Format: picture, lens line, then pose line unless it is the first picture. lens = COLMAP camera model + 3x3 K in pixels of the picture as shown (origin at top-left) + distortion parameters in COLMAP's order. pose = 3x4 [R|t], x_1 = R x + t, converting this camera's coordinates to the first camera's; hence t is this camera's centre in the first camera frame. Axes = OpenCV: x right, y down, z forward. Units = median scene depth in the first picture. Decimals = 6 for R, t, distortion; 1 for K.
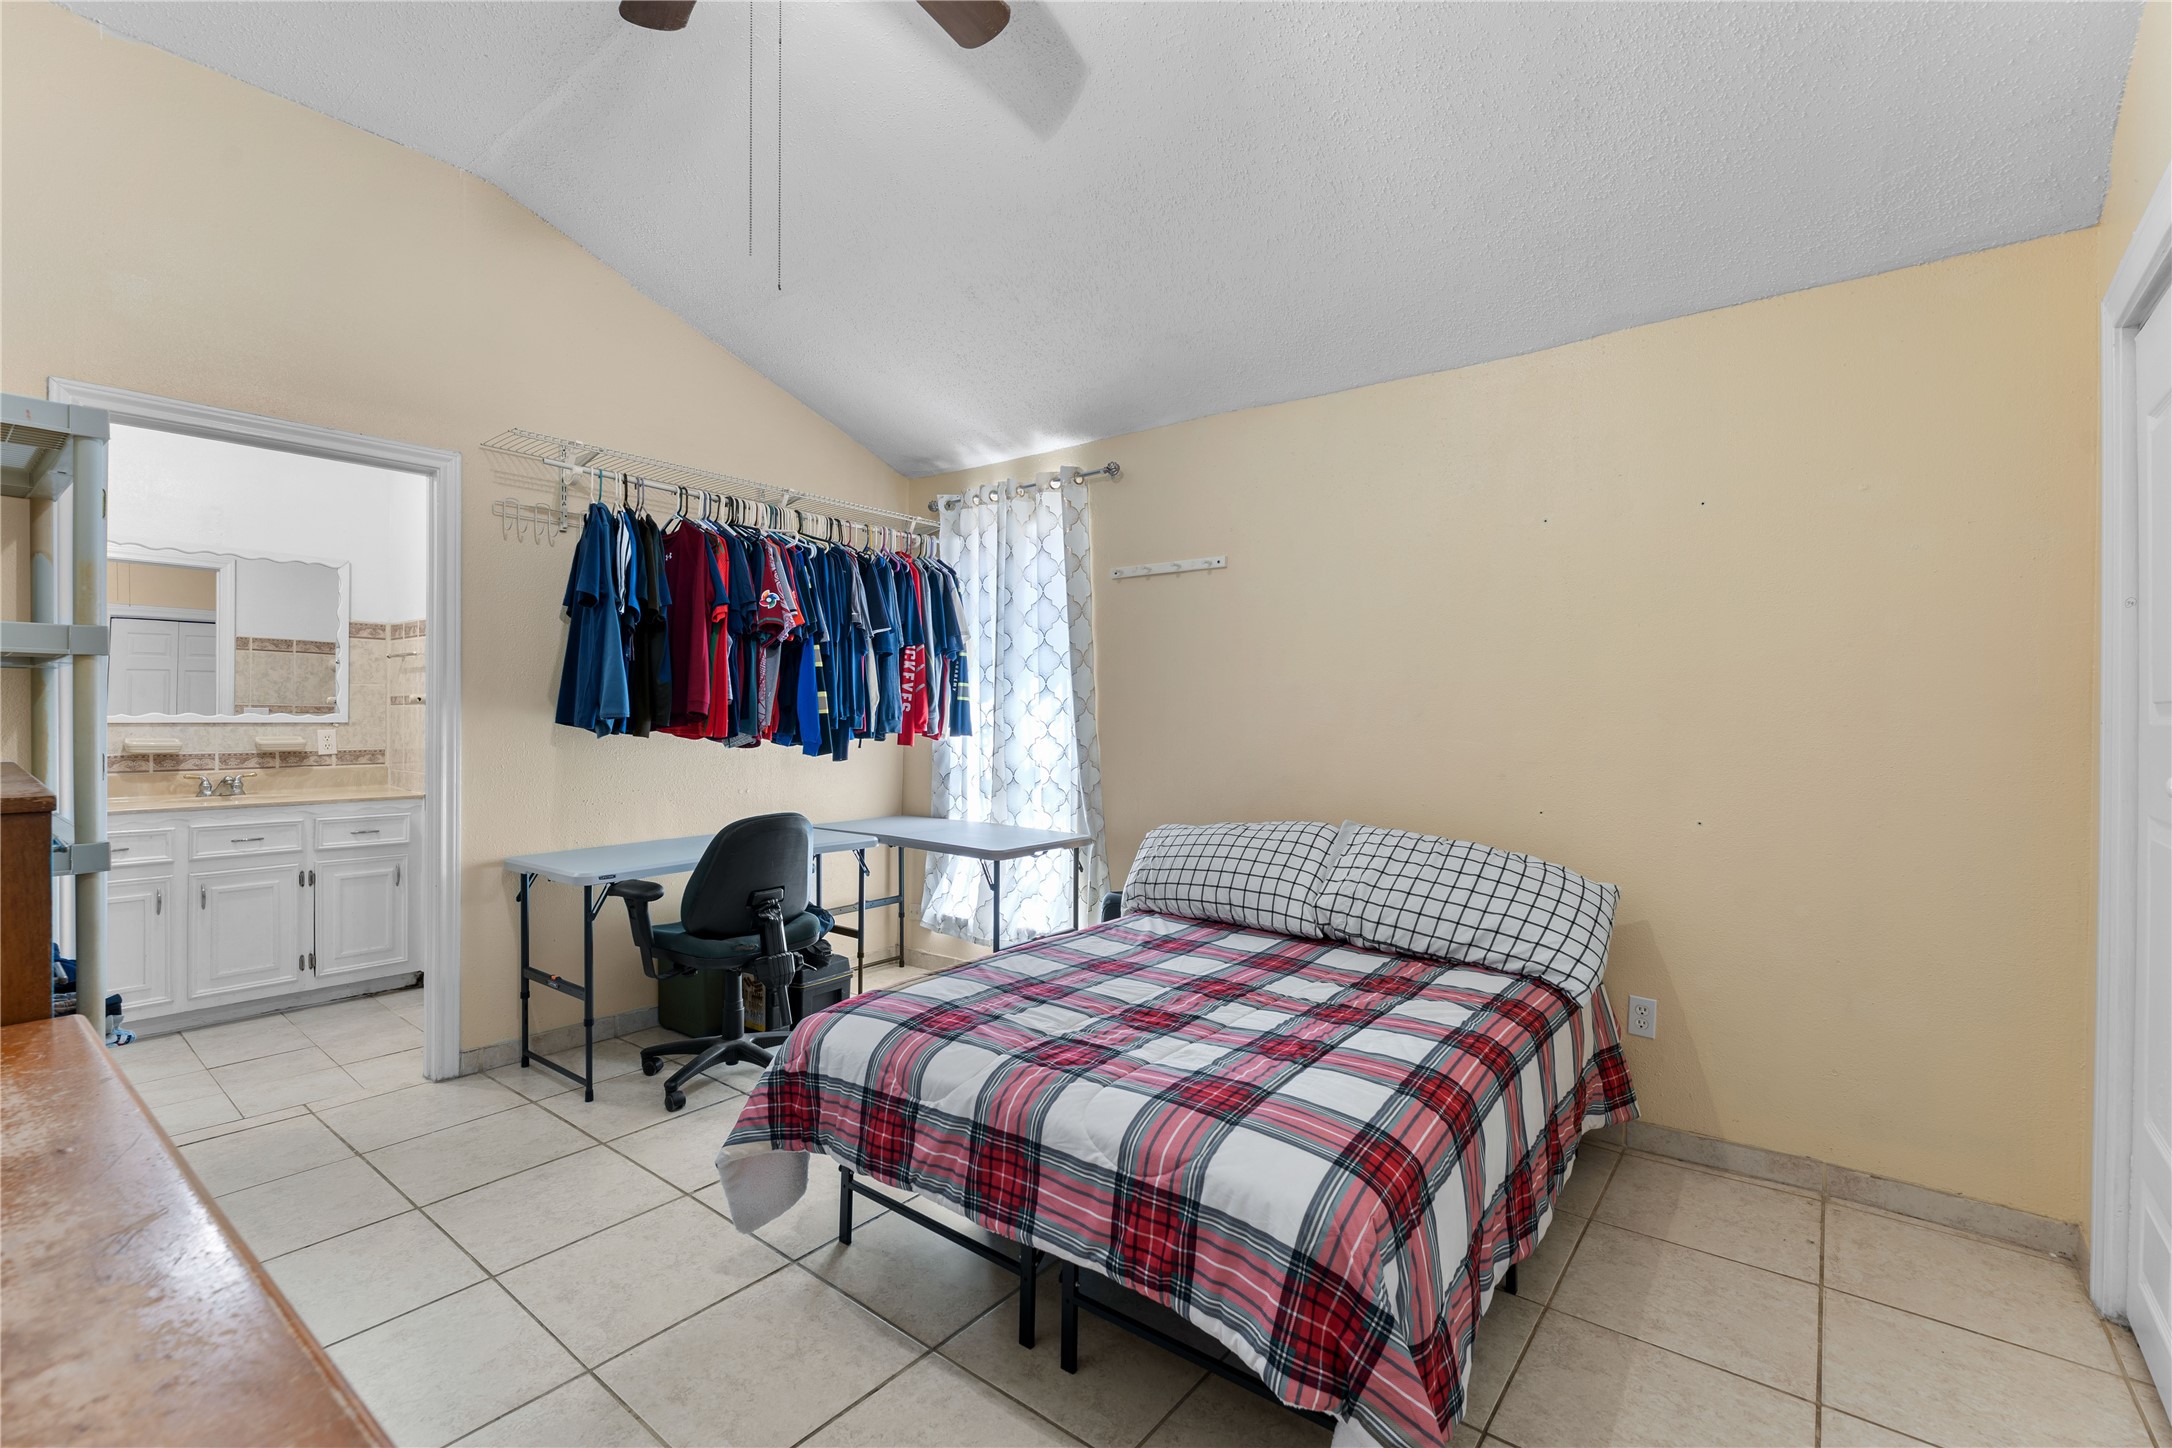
lens RADIAL K [[948.1, 0, 1086.0], [0, 948.1, 724.0], [0, 0, 1]] dist [-0.004125, -0.000485]
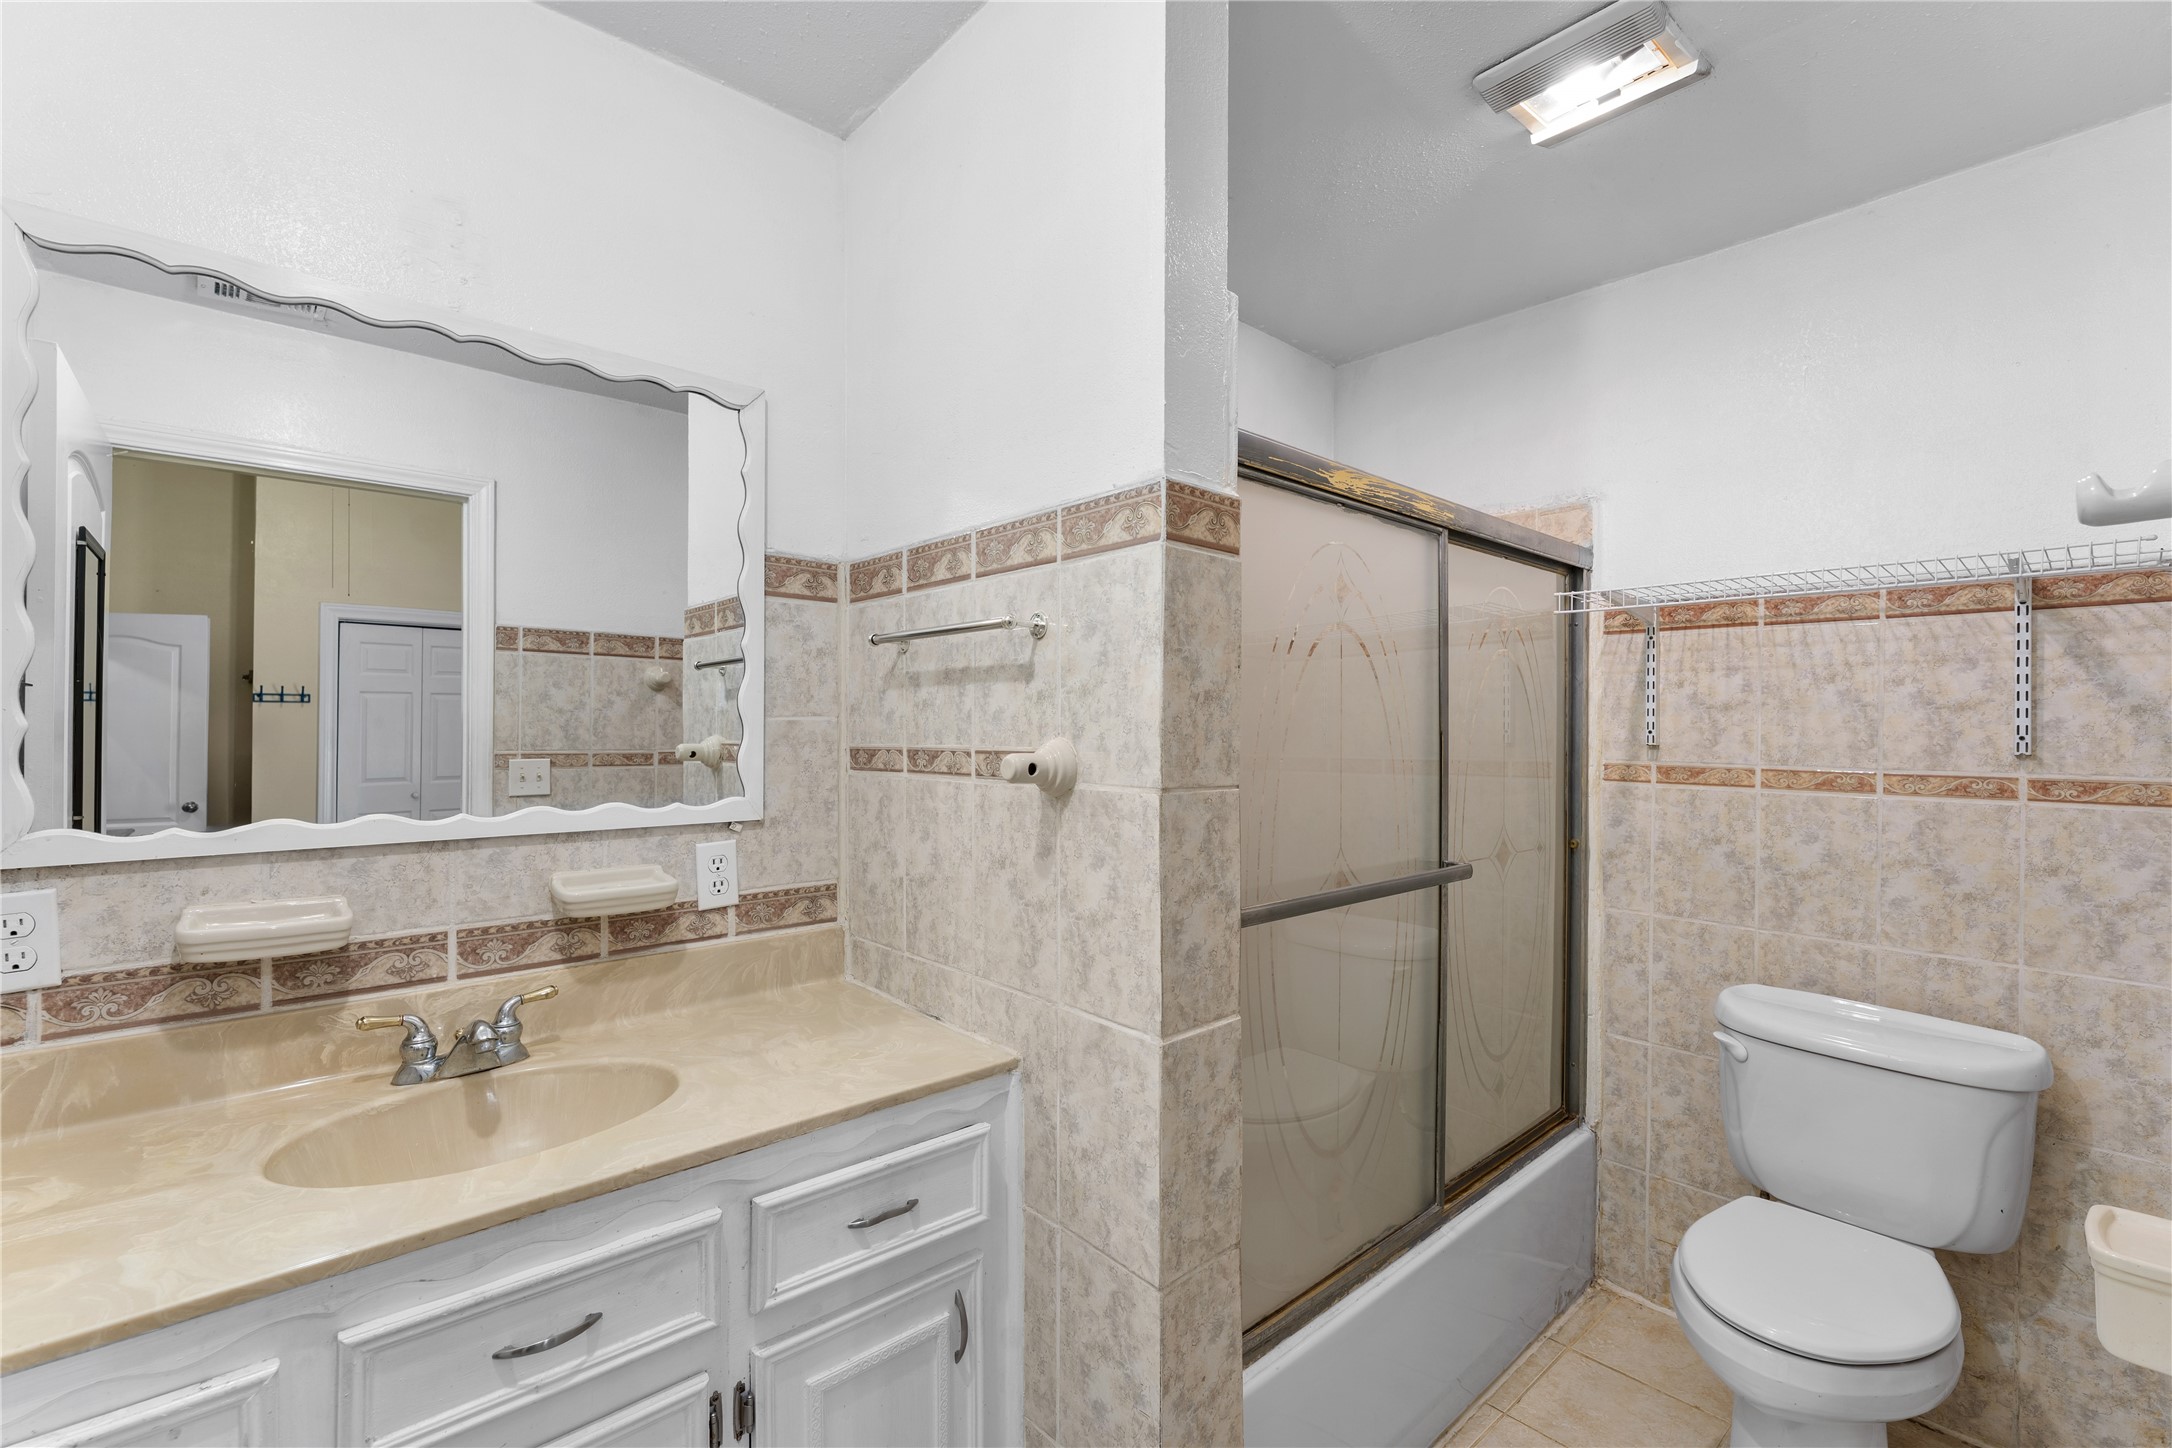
lens RADIAL K [[948.1, 0, 1086.0], [0, 948.1, 724.0], [0, 0, 1]] dist [-0.004125, -0.000485]
pose [[0.985446, -0.009399, -0.169730, -0.610437], [0.007085, 0.999874, -0.014233, -0.034547], [0.169842, 0.012823, 0.985388, 0.672725]]
